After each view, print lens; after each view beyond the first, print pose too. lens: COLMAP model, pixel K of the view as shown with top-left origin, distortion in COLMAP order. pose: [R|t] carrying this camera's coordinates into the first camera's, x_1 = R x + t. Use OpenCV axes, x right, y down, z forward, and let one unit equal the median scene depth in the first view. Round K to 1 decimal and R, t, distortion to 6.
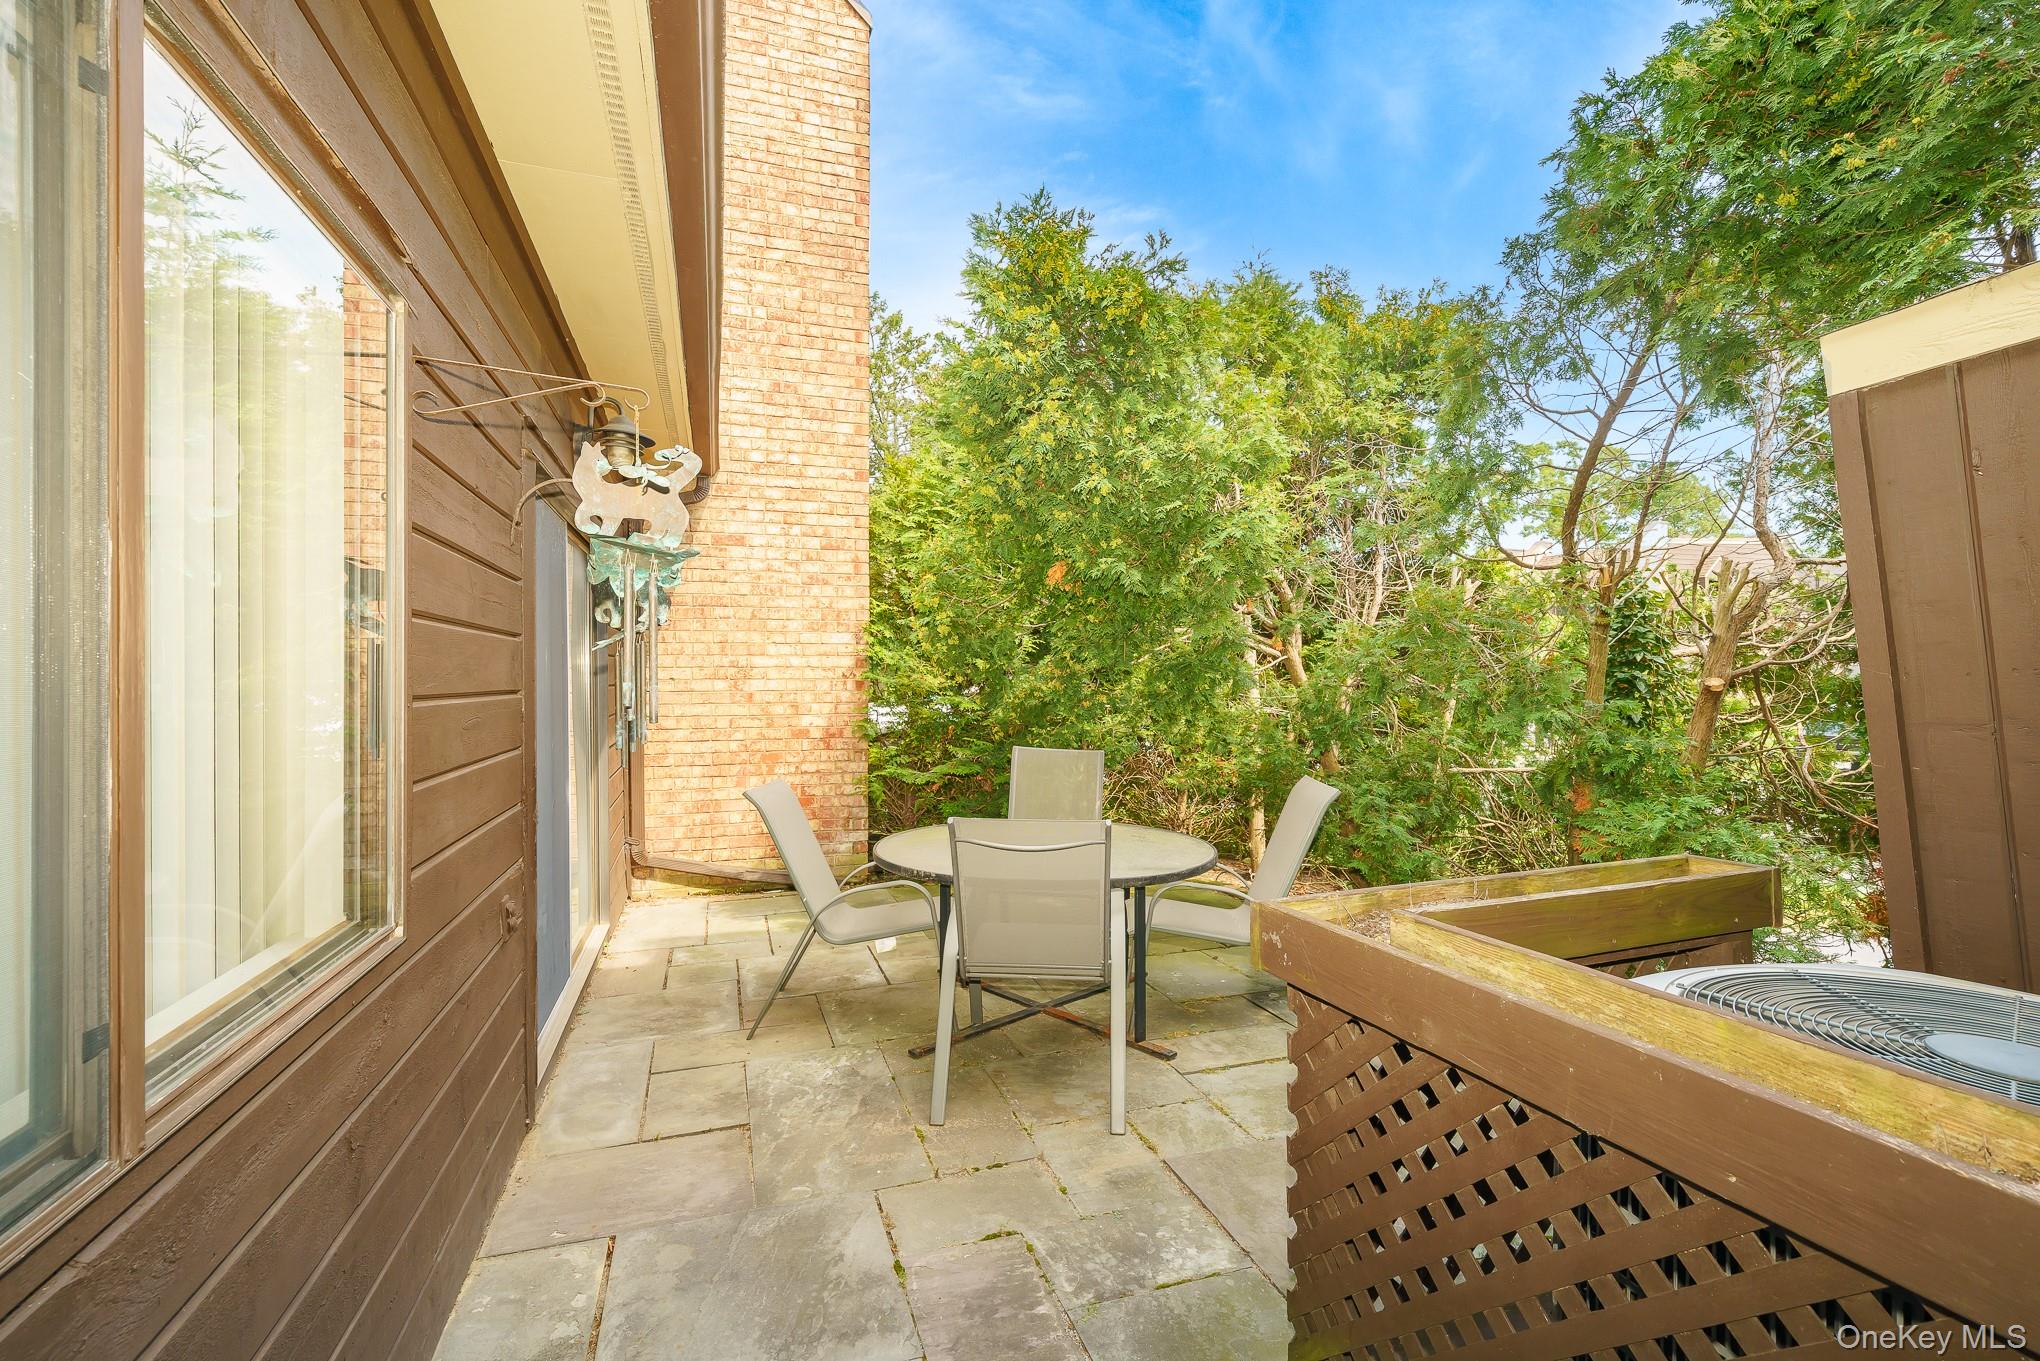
lens RADIAL K [[911.8, 0, 1020.2], [0, 911.8, 678.2], [0, 0, 1]] dist [0.003358, 0.000174]
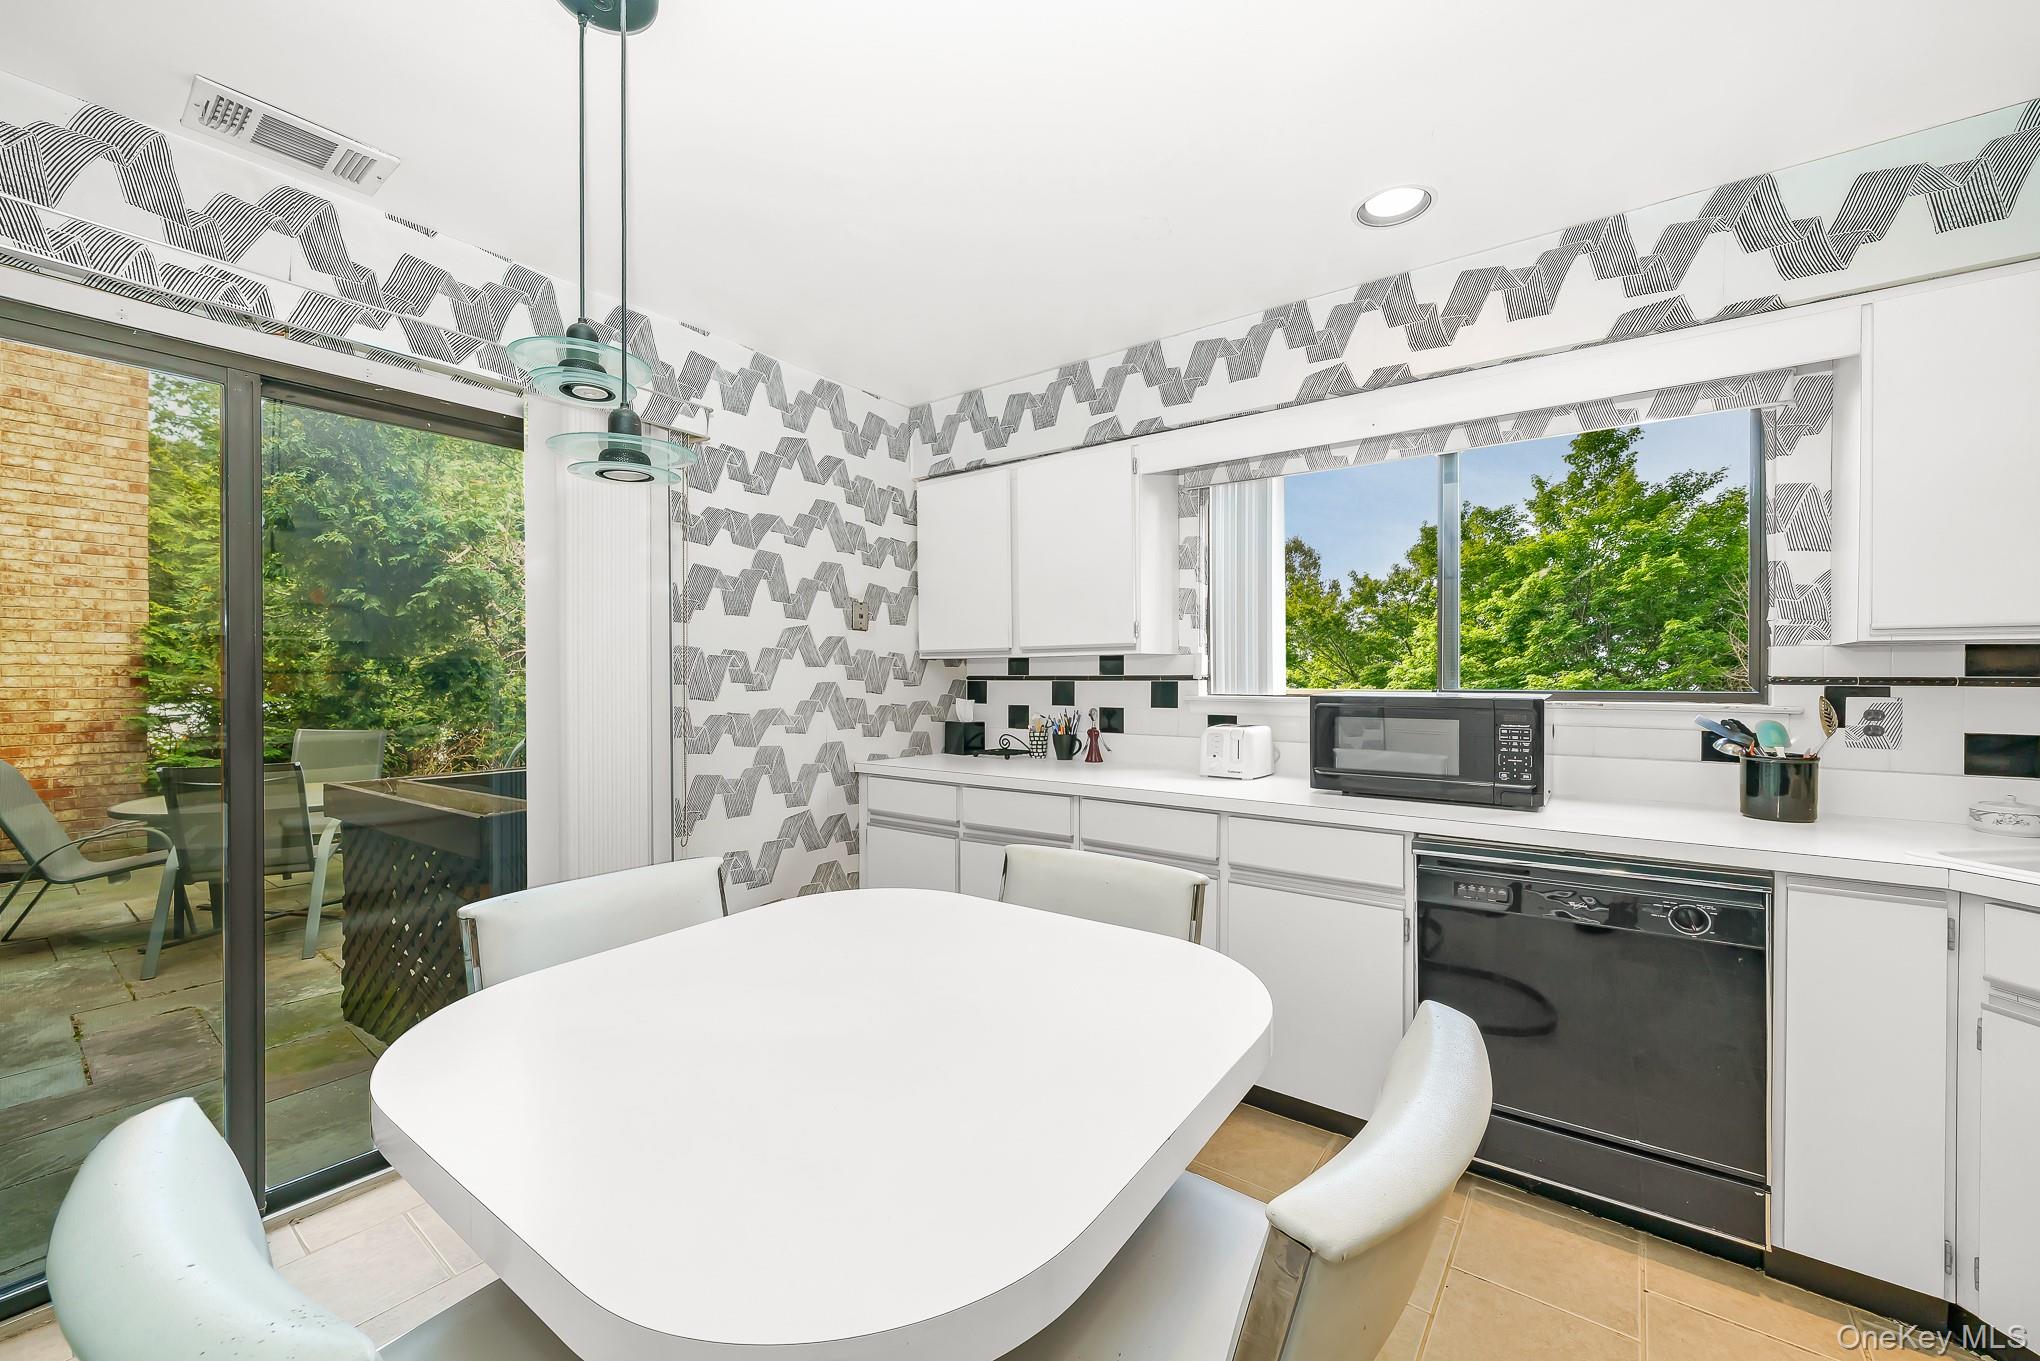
lens RADIAL K [[797.2, 0, 1019.4], [0, 797.2, 681.2], [0, 0, 1]] dist [-0.001955, -0.000202]
pose [[0.821462, -0.002766, 0.570257, 0.149301], [0.002048, 0.999996, 0.001900, 0.007278], [-0.570260, -0.000392, 0.821464, -0.377493]]
